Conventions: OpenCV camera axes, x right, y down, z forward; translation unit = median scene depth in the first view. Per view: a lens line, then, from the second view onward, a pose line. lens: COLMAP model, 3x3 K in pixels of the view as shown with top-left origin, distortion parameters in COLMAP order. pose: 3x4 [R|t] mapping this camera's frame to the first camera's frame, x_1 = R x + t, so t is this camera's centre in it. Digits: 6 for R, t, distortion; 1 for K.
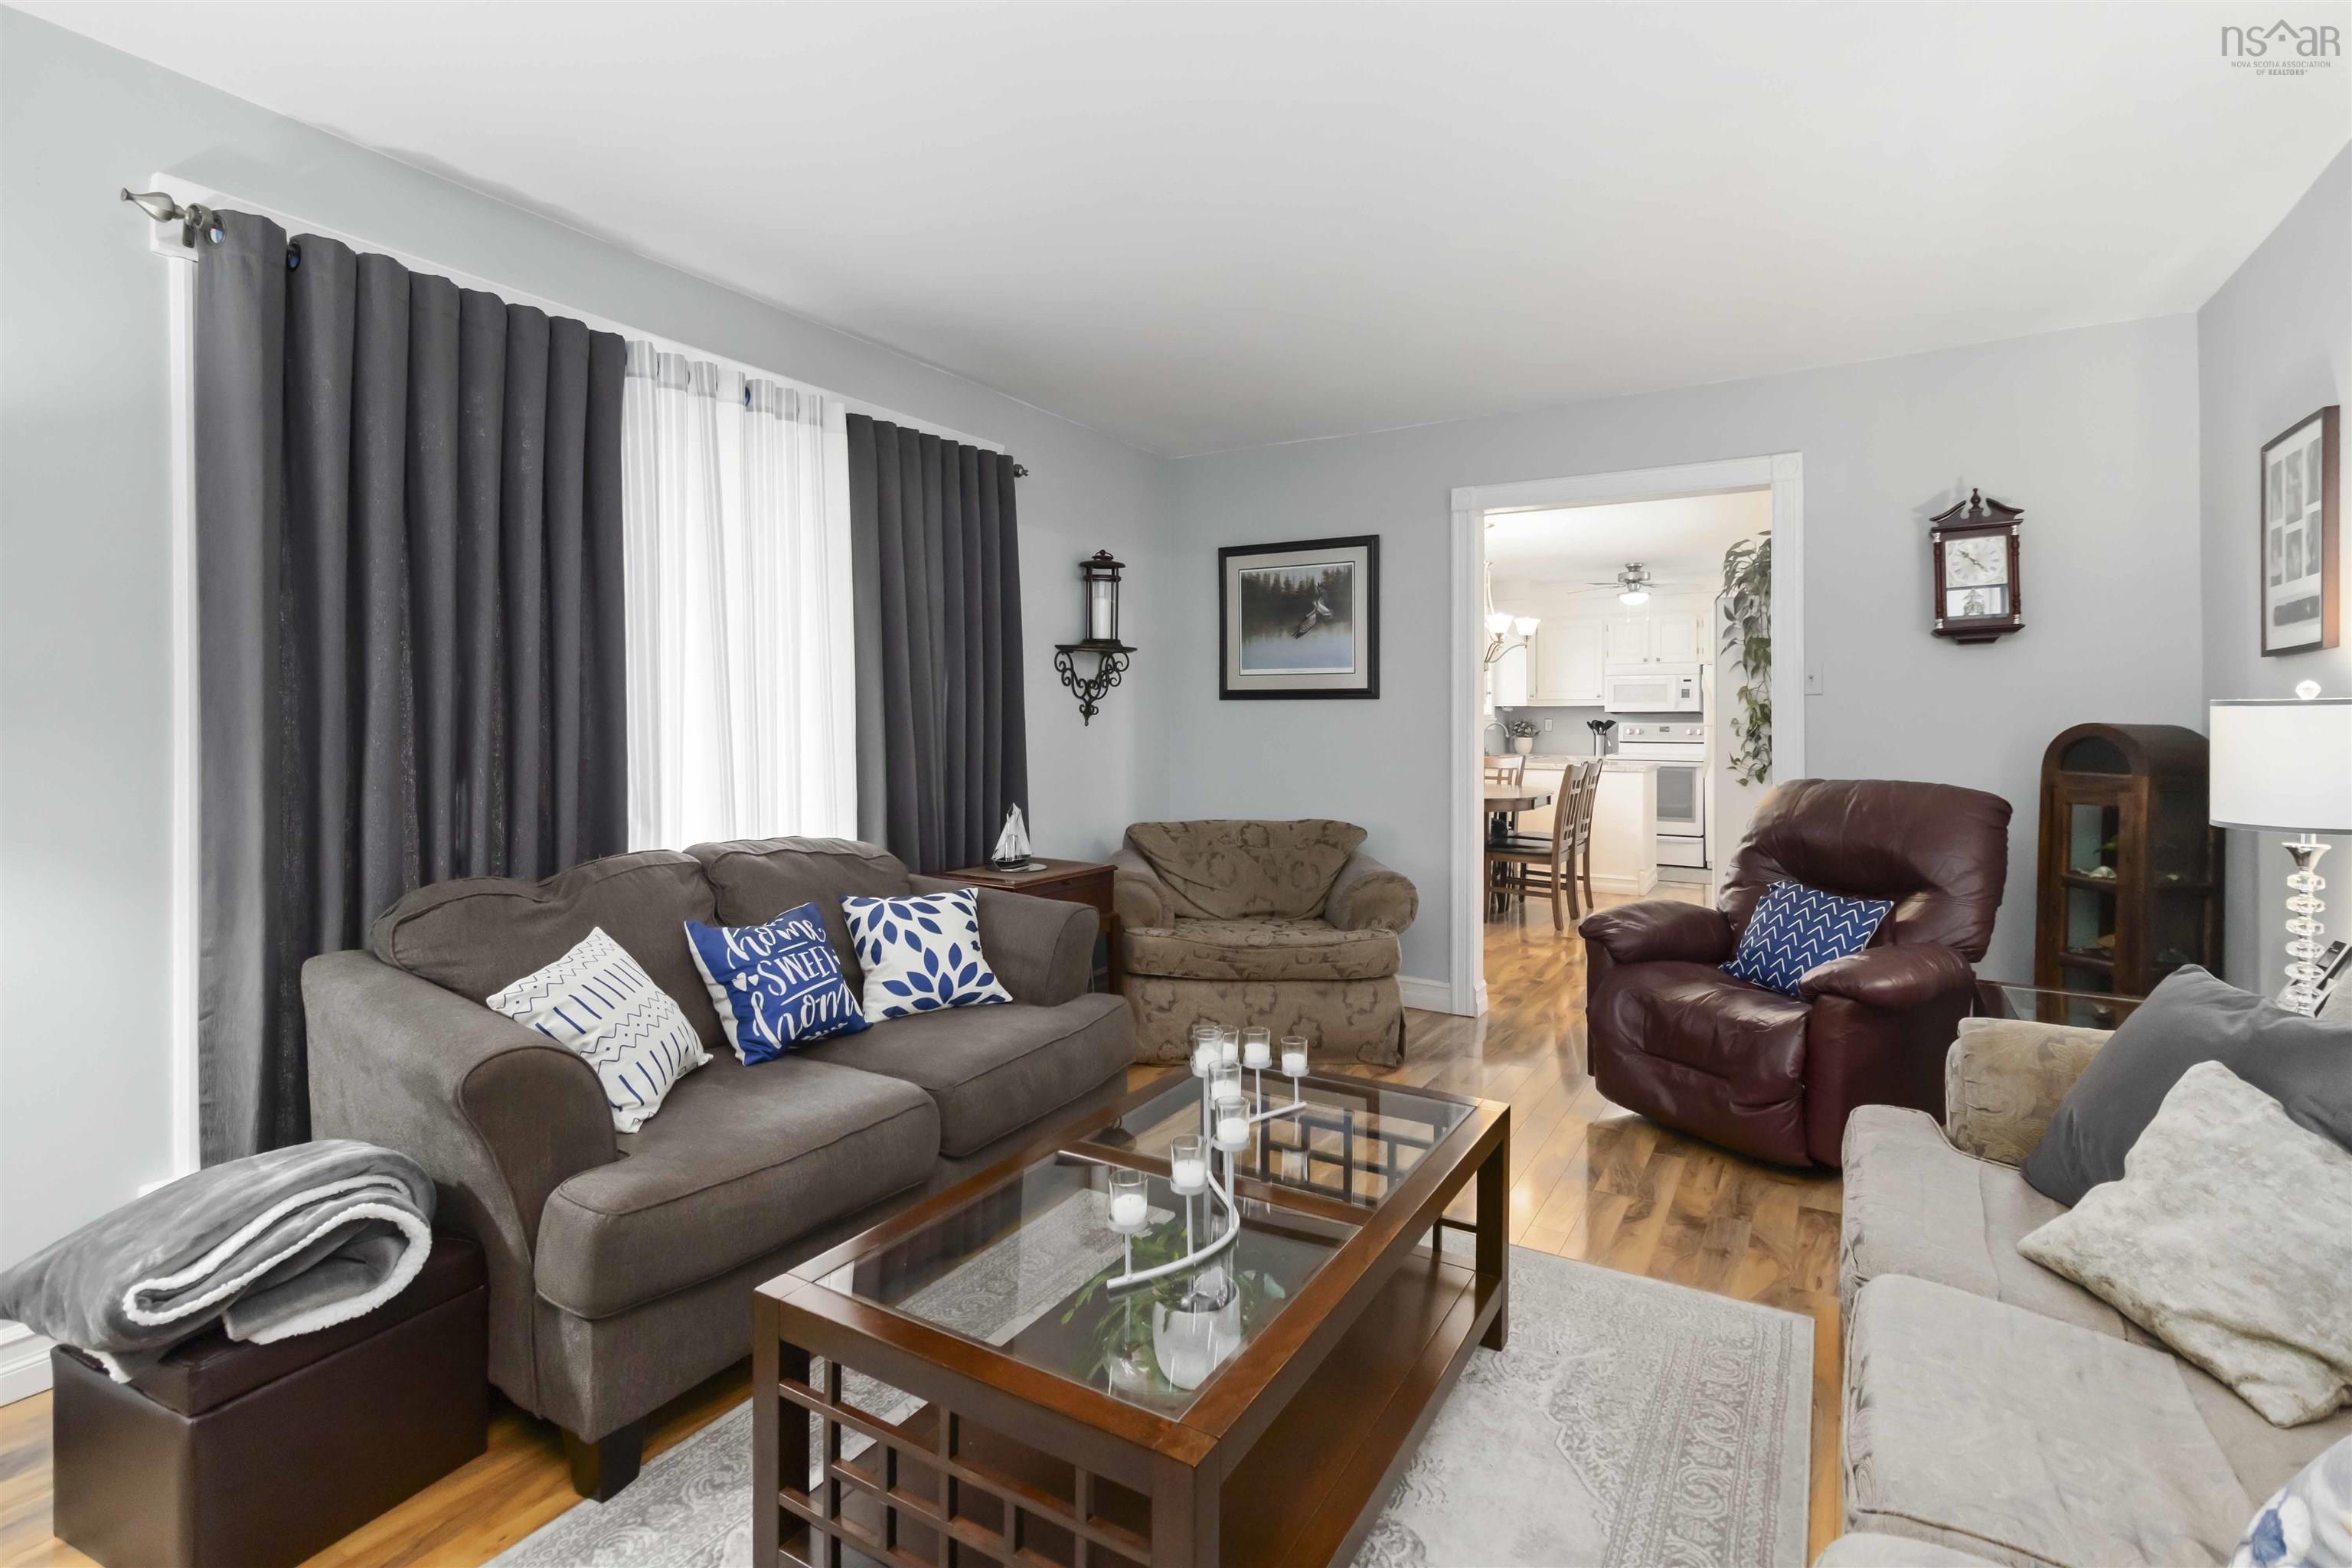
lens RADIAL K [[1112.0, 0, 1152.8], [0, 1112.0, 730.7], [0, 0, 1]] dist [0.005295, 0.002103]
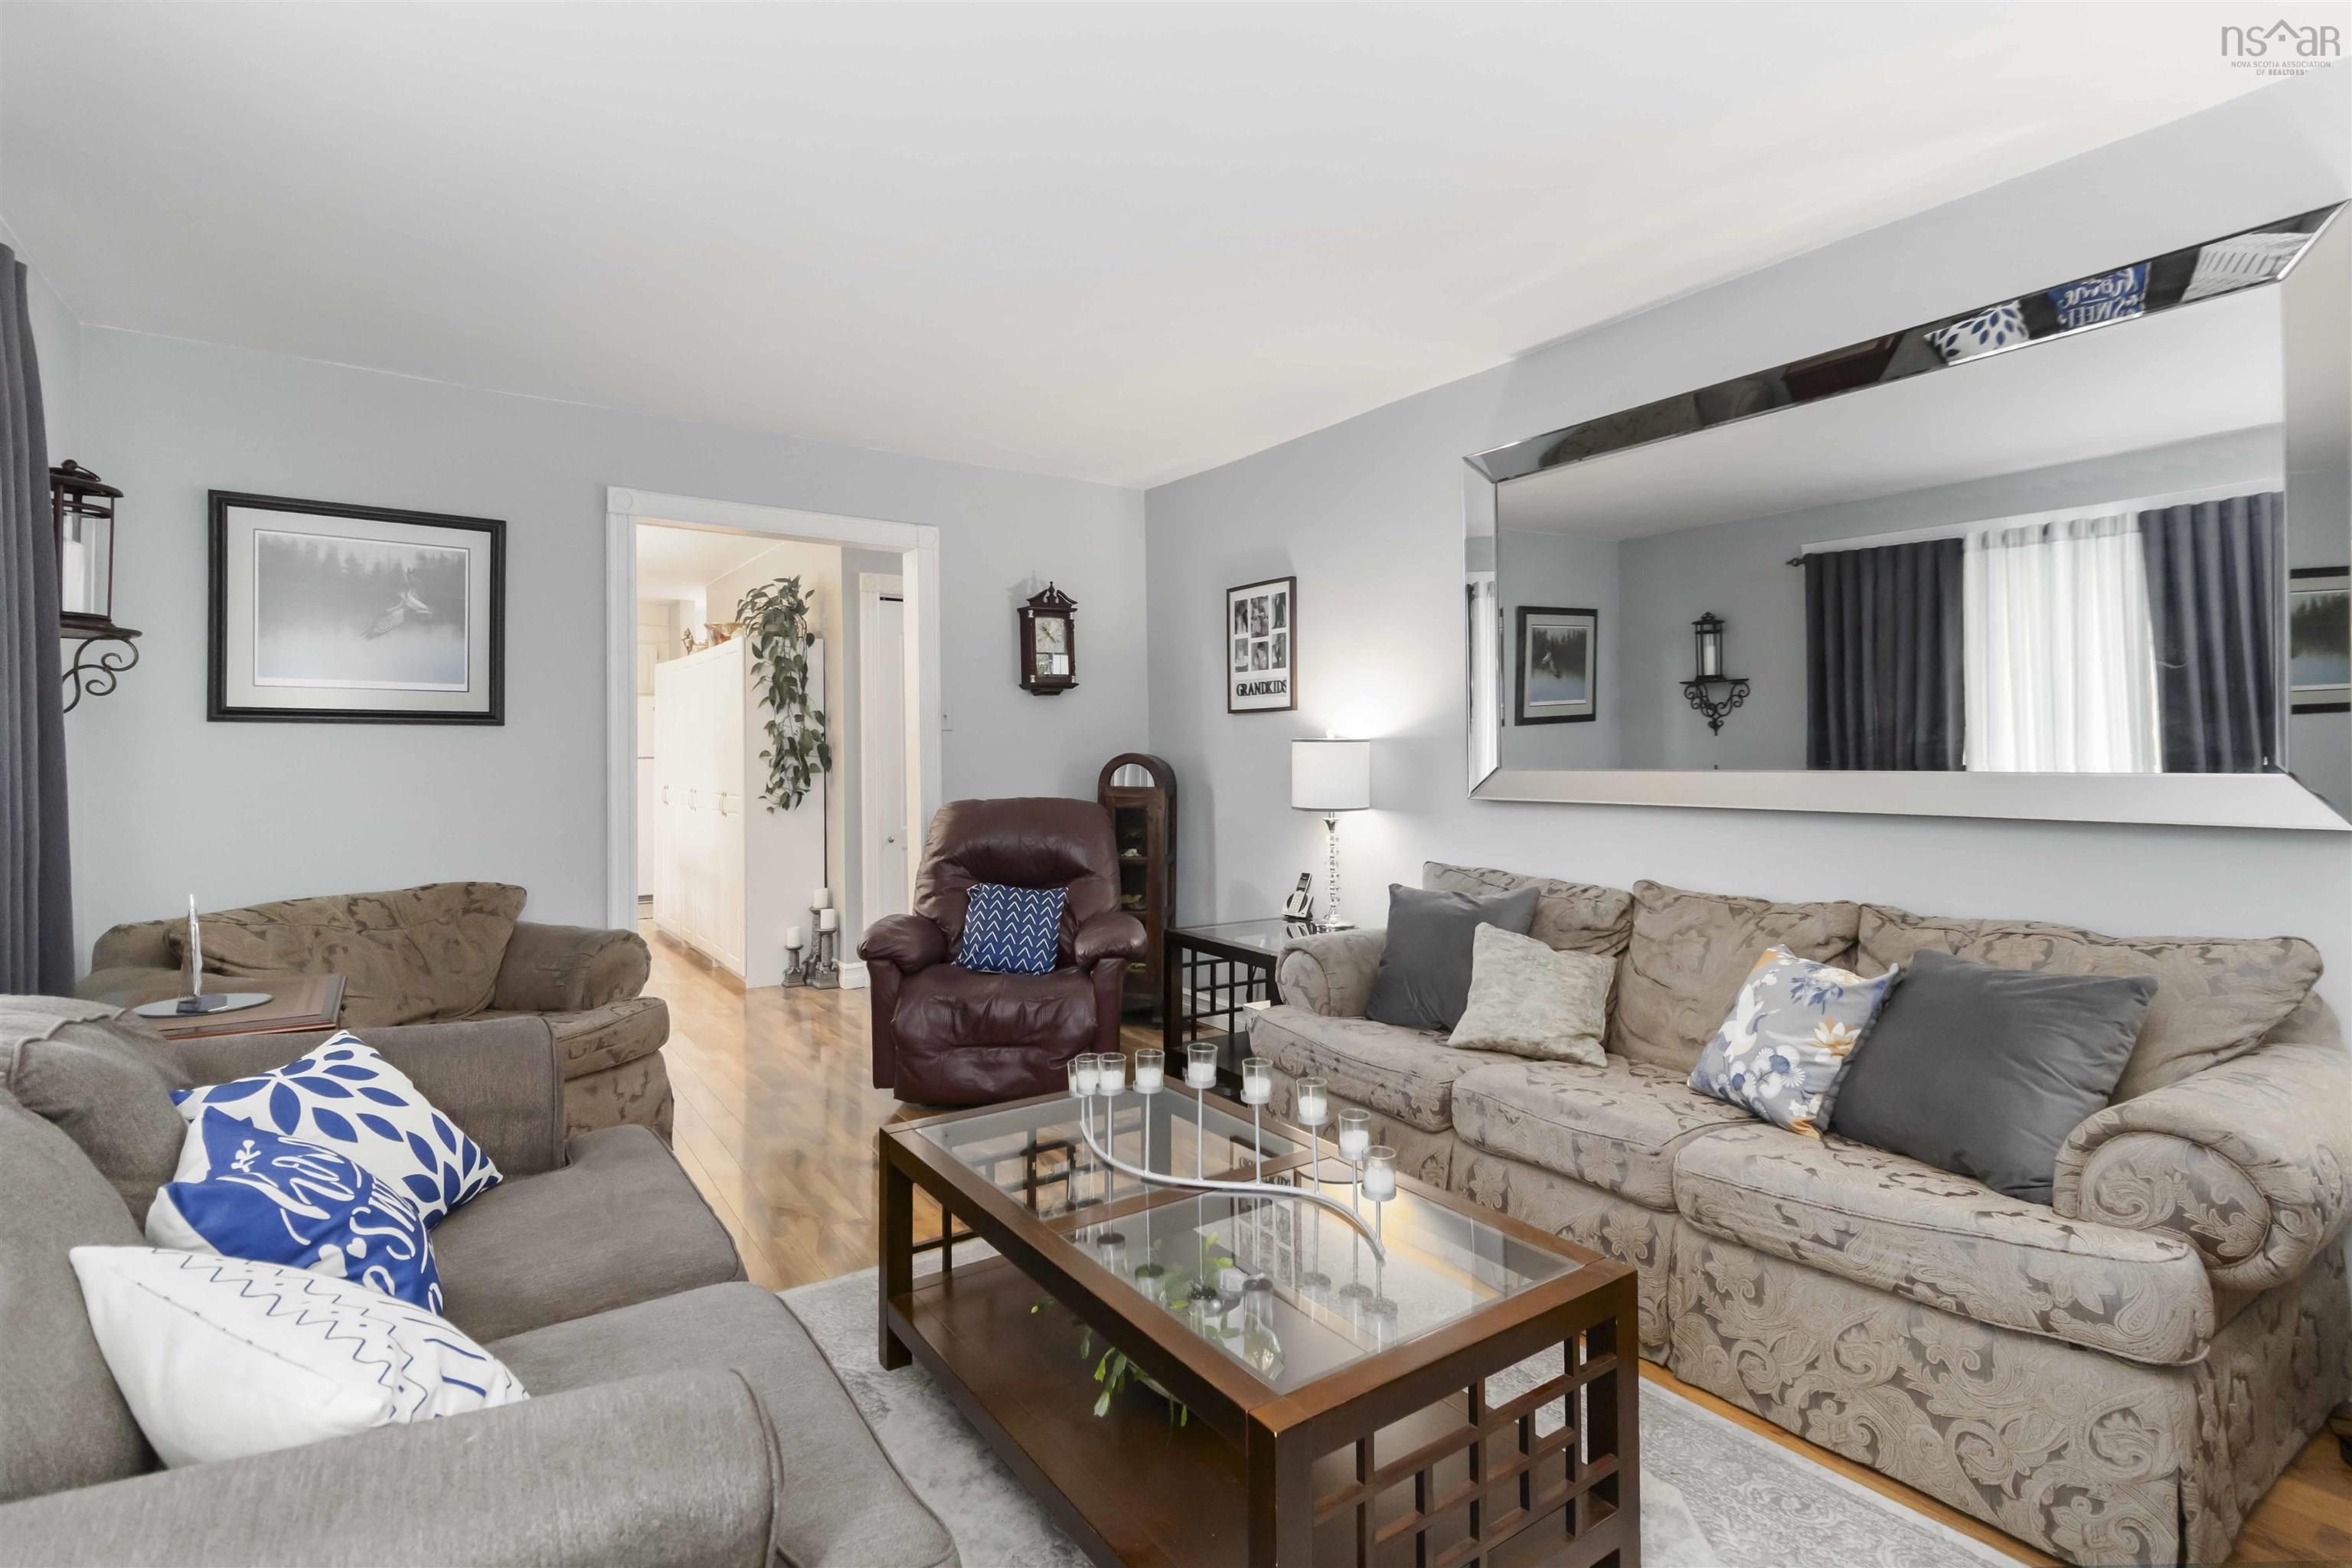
lens RADIAL K [[1112.0, 0, 1208.7], [0, 1112.0, 741.5], [0, 0, 1]] dist [0.005295, 0.002103]
pose [[0.397691, 0.010118, 0.917464, -0.435391], [0.013209, 0.999772, -0.016752, 0.004025], [-0.917424, 0.018781, 0.397467, 0.281805]]
